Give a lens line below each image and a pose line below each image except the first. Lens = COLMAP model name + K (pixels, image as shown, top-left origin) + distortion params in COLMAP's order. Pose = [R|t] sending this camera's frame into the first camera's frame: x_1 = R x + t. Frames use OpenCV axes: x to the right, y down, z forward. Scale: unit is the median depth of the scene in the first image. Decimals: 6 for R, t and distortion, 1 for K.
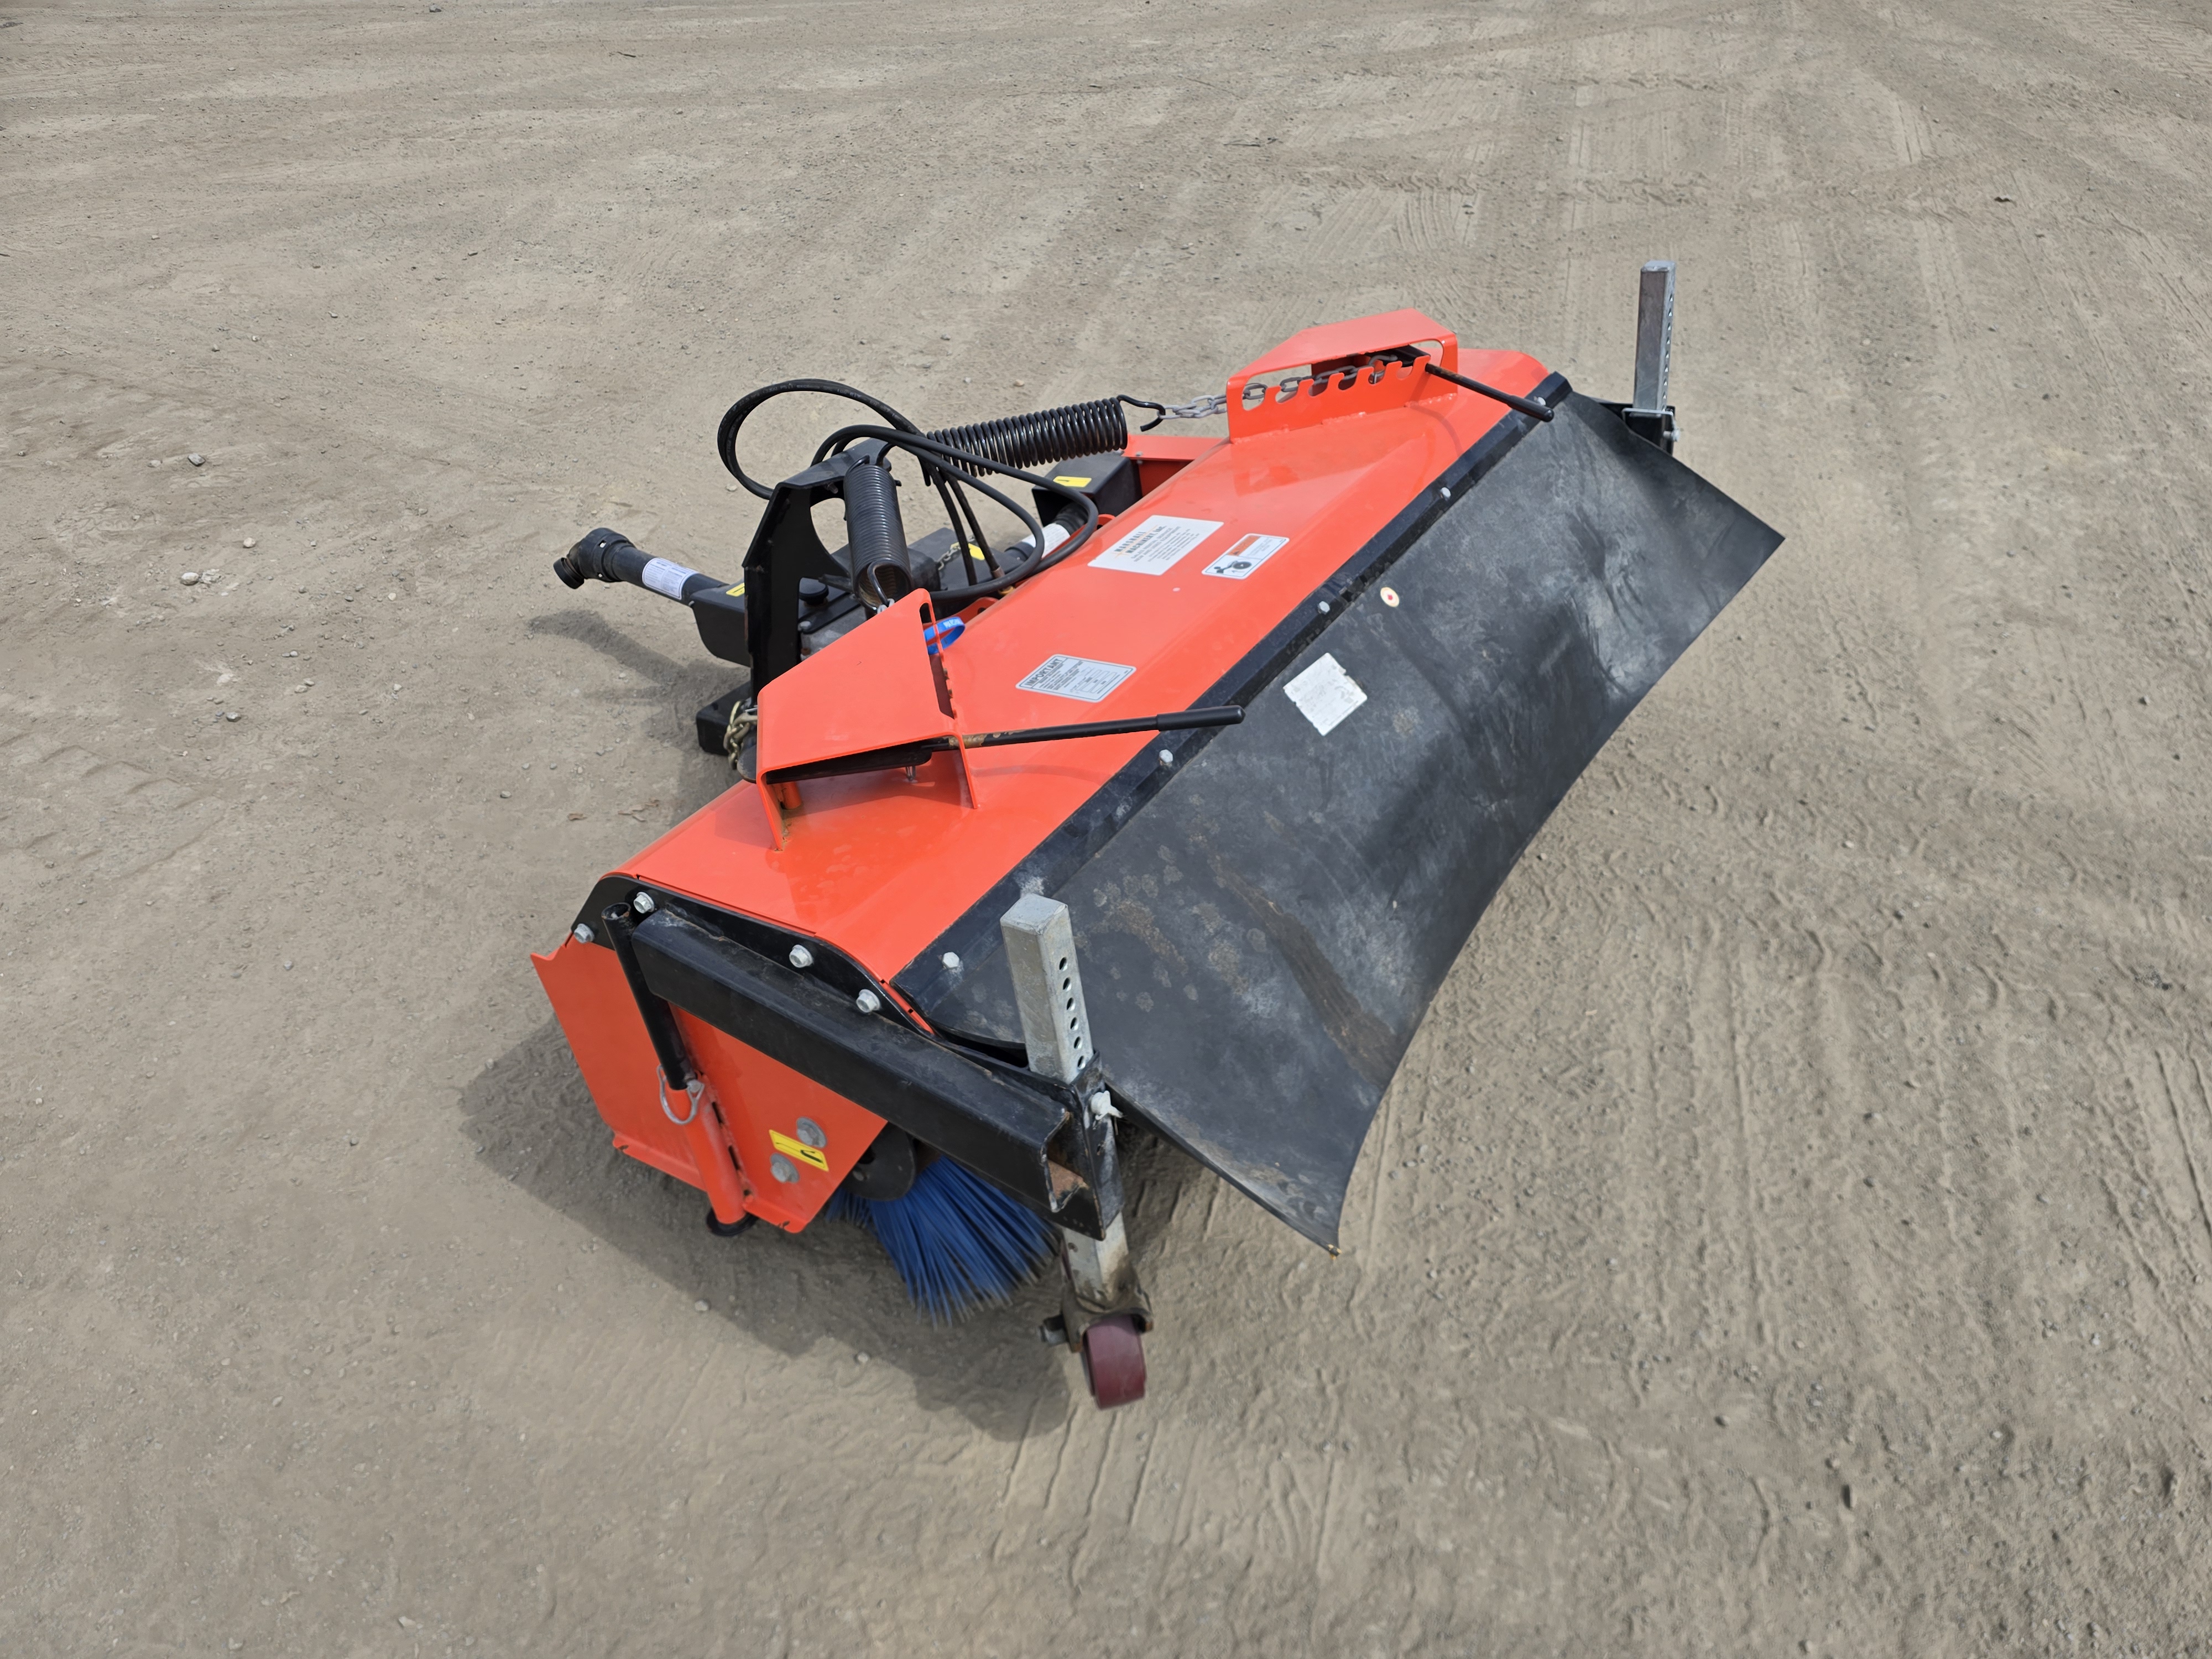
lens RADIAL K [[1487.5, 0, 1129.6], [0, 1487.5, 822.1], [0, 0, 1]] dist [0.062445, -0.072004]
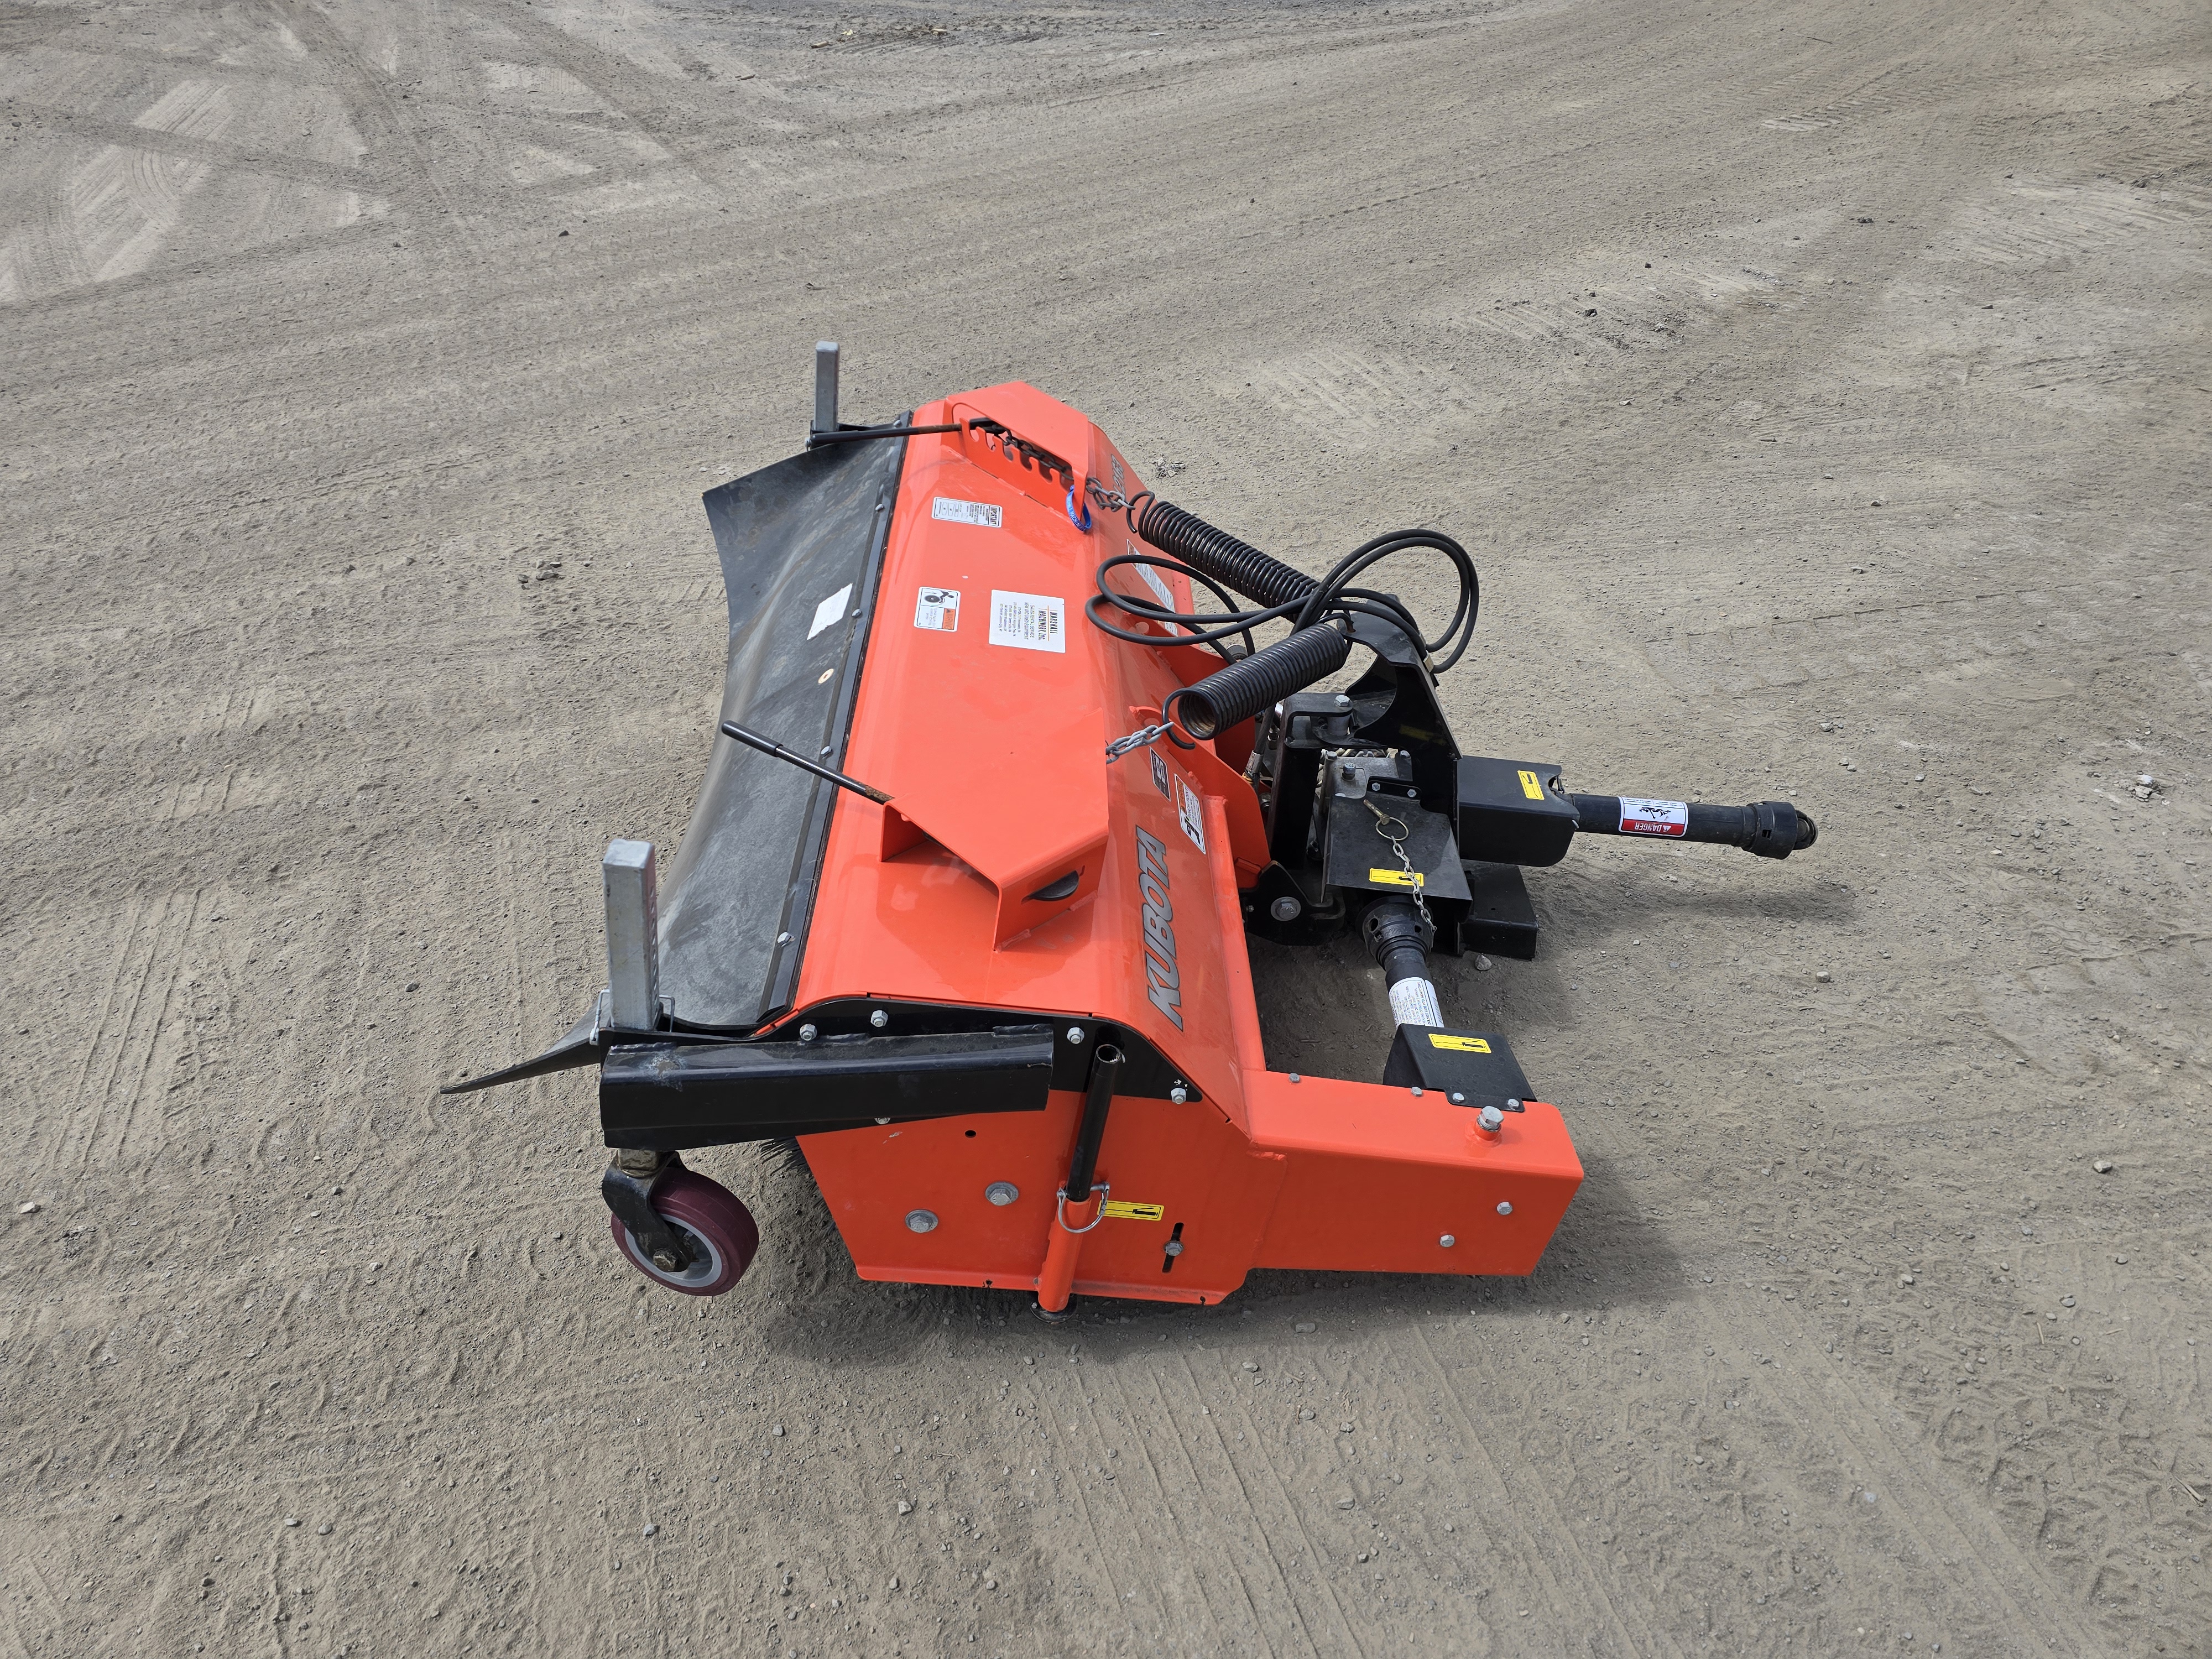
lens RADIAL K [[1486.9, 0, 1101.9], [0, 1486.9, 828.4], [0, 0, 1]] dist [0.072692, -0.076761]
pose [[-0.832397, 0.333868, -0.442319, 0.553061], [-0.337152, 0.328356, 0.882332, -1.213939], [0.439821, 0.883580, -0.160759, 1.408709]]
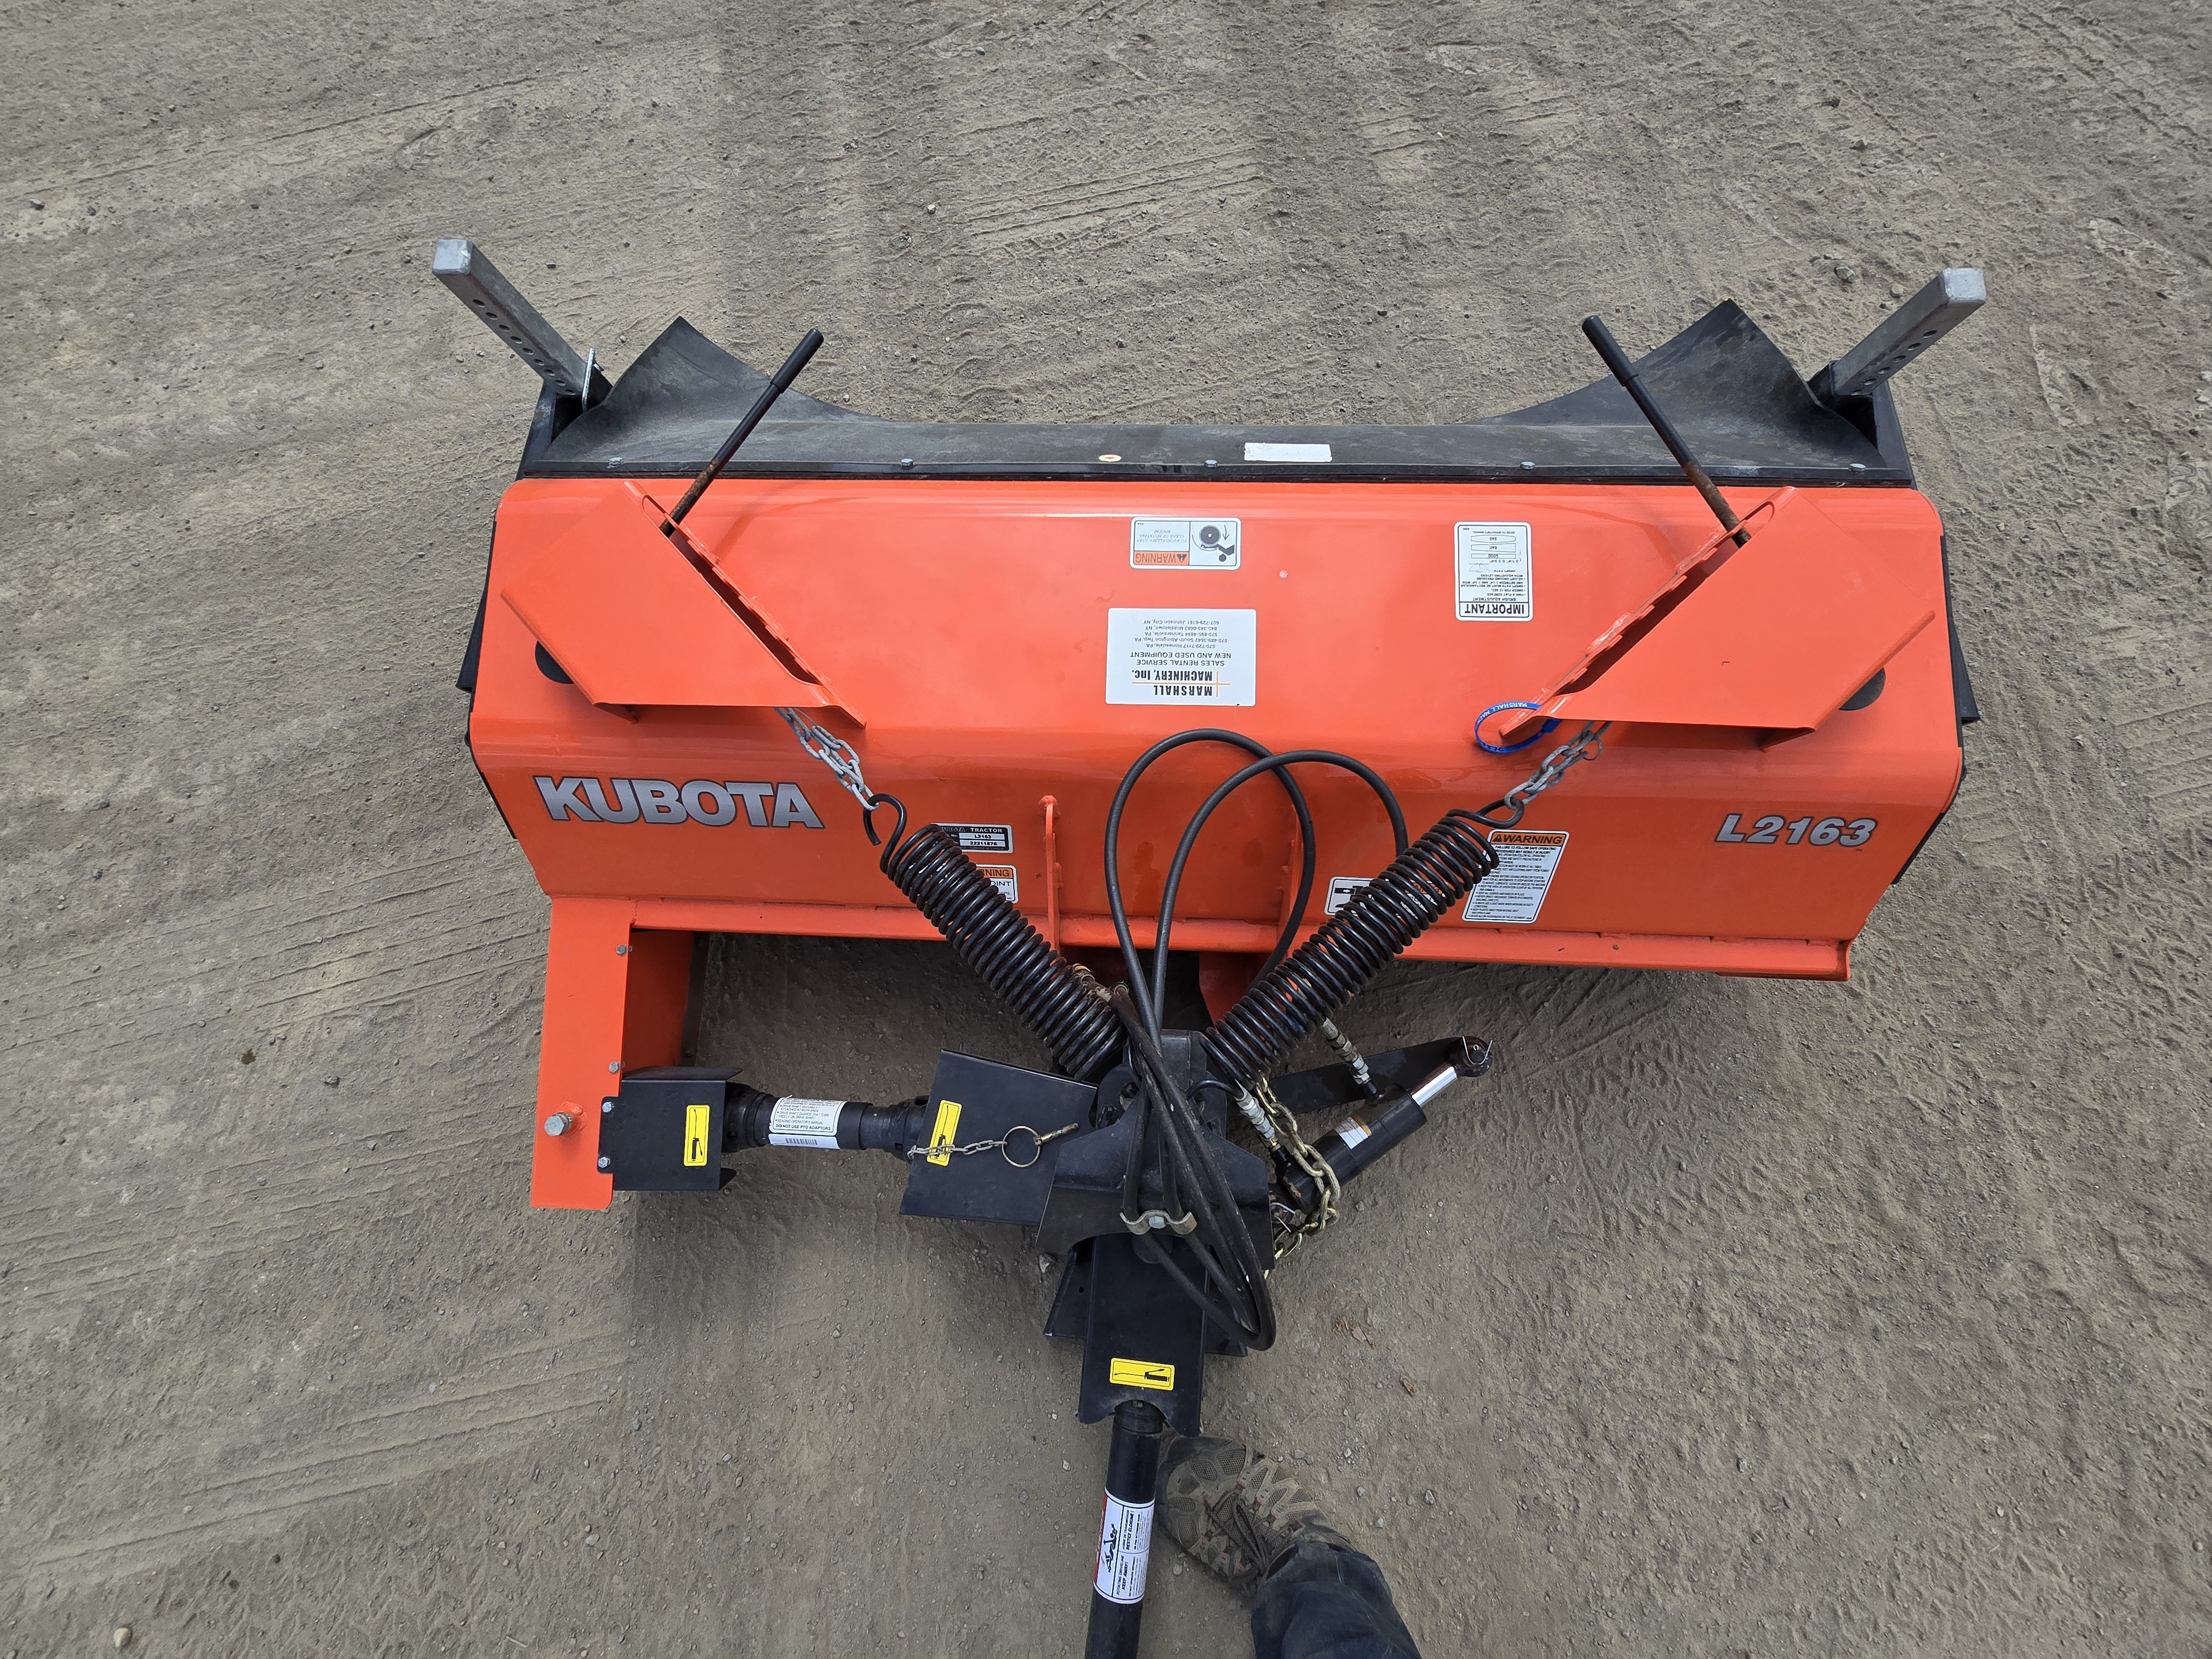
lens RADIAL K [[899.3, 0, 1090.3], [0, 899.3, 831.8], [0, 0, 1]] dist [-0.006448, 0.000751]
pose [[-0.492021, -0.829075, 0.265614, -0.185699], [0.574573, -0.080031, 0.814531, -0.676034], [-0.654050, 0.553381, 0.515741, 0.858050]]
